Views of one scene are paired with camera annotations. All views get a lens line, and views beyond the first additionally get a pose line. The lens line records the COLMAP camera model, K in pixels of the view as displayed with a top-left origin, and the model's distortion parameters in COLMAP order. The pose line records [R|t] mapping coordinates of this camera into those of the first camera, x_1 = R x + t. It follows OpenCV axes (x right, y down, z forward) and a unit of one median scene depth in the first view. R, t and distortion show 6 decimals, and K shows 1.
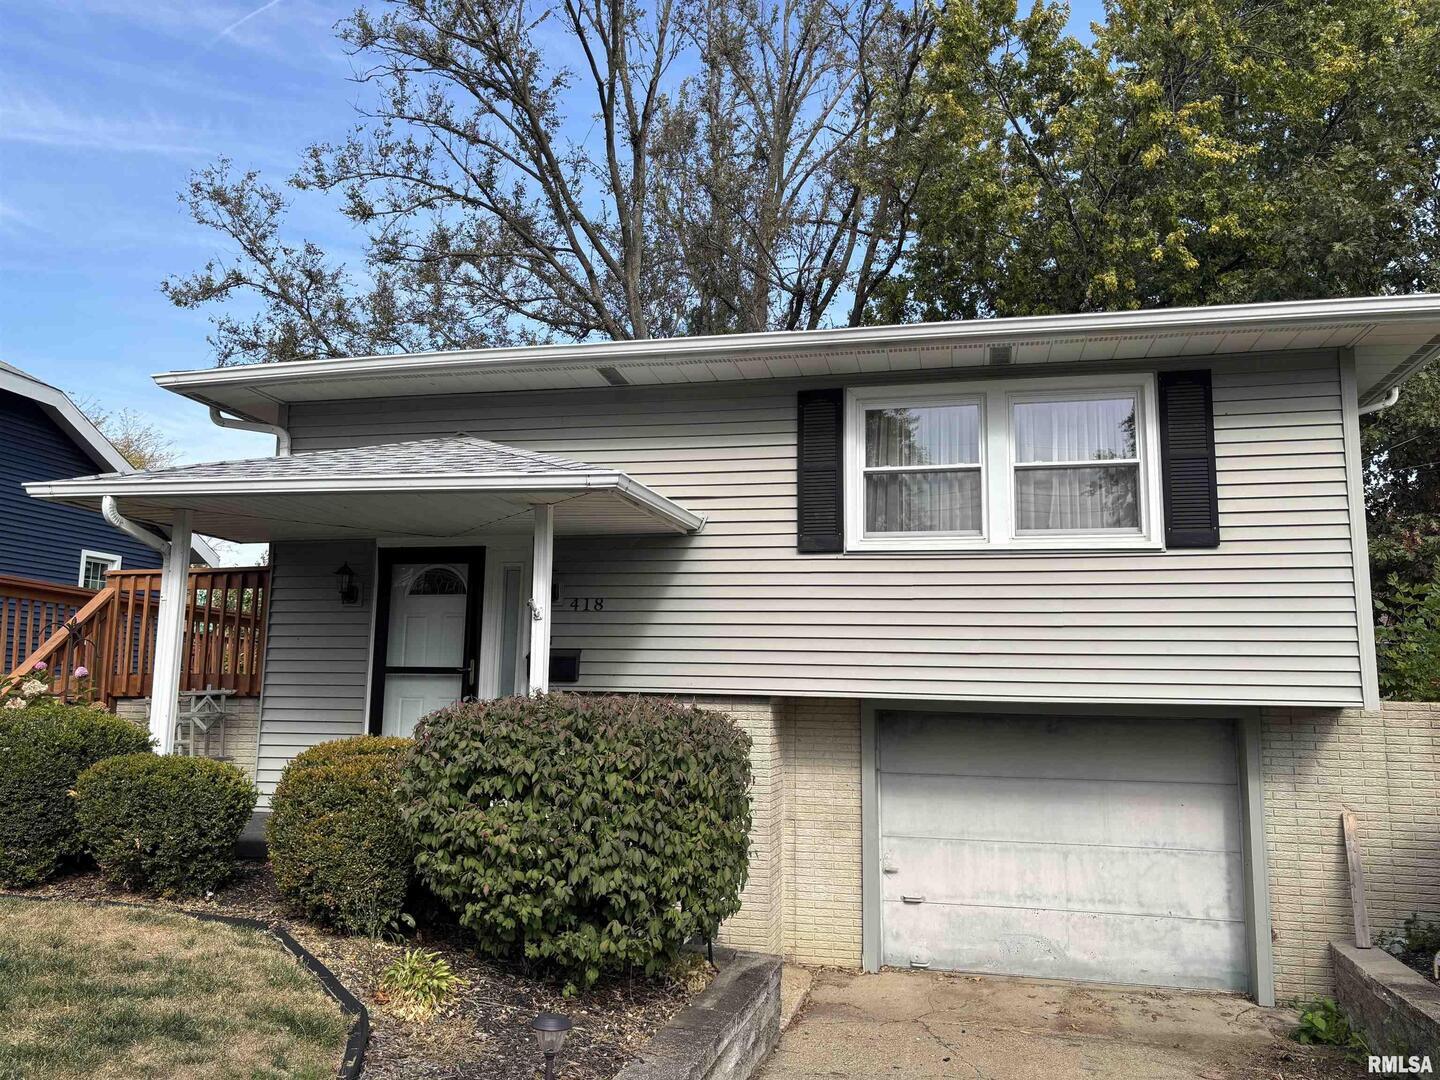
lens RADIAL K [[1089.7, 0, 719.6], [0, 1089.7, 547.0], [0, 0, 1]] dist [0.043479, -0.048290]
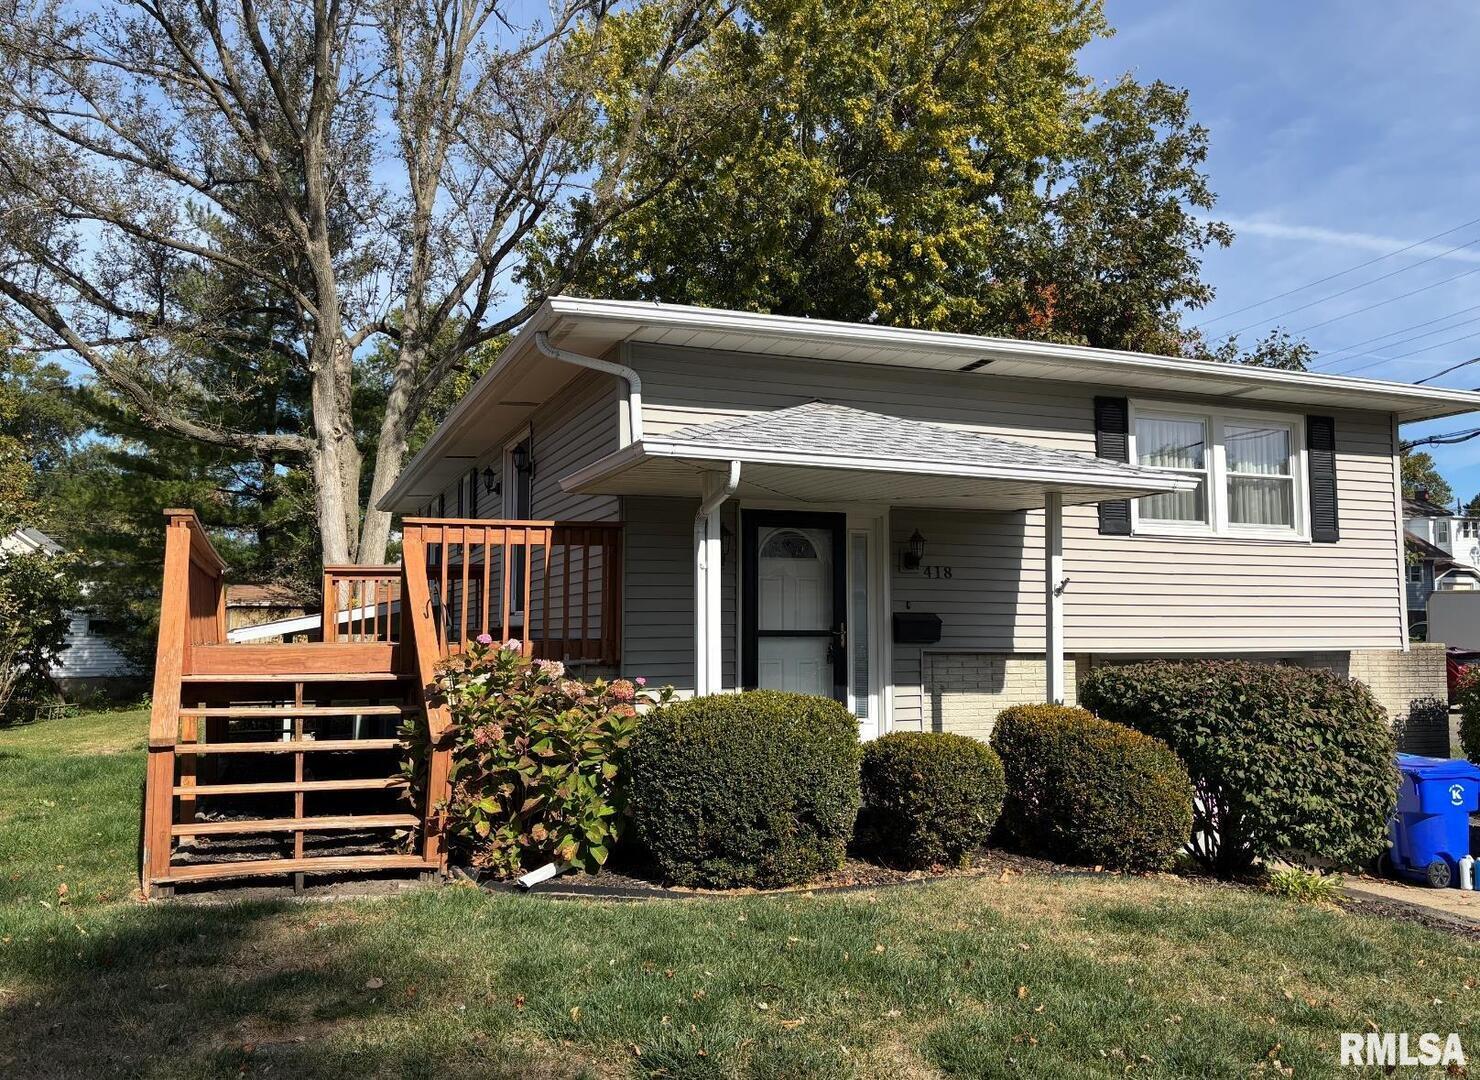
lens RADIAL K [[1159.5, 0, 751.8], [0, 1159.5, 519.4], [0, 0, 1]] dist [0.046189, -0.062274]
pose [[0.817365, 0.036641, 0.574954, -0.945791], [-0.069846, 0.996917, 0.035761, -0.028070], [-0.571871, -0.069388, 0.817404, 0.166394]]
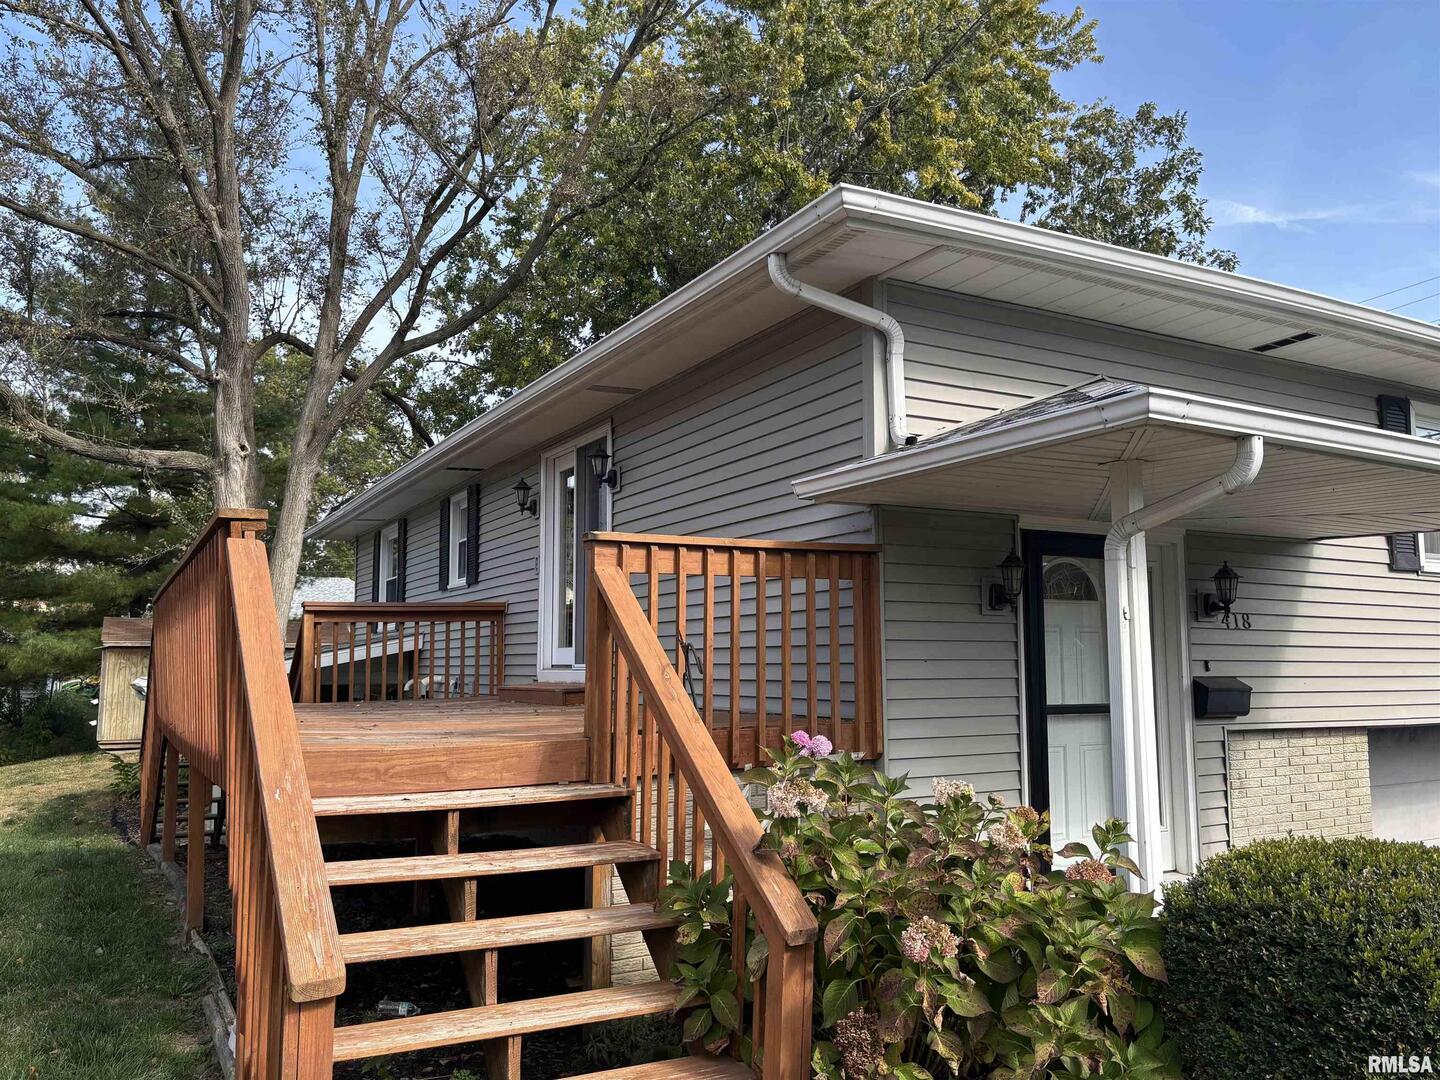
lens RADIAL K [[1089.7, 0, 718.8], [0, 1089.7, 551.7], [0, 0, 1]] dist [0.043479, -0.048290]
pose [[0.742970, 0.050587, 0.667410, -0.952311], [-0.085935, 0.996097, 0.020164, 0.018860], [-0.663785, -0.072335, 0.744417, 0.659671]]
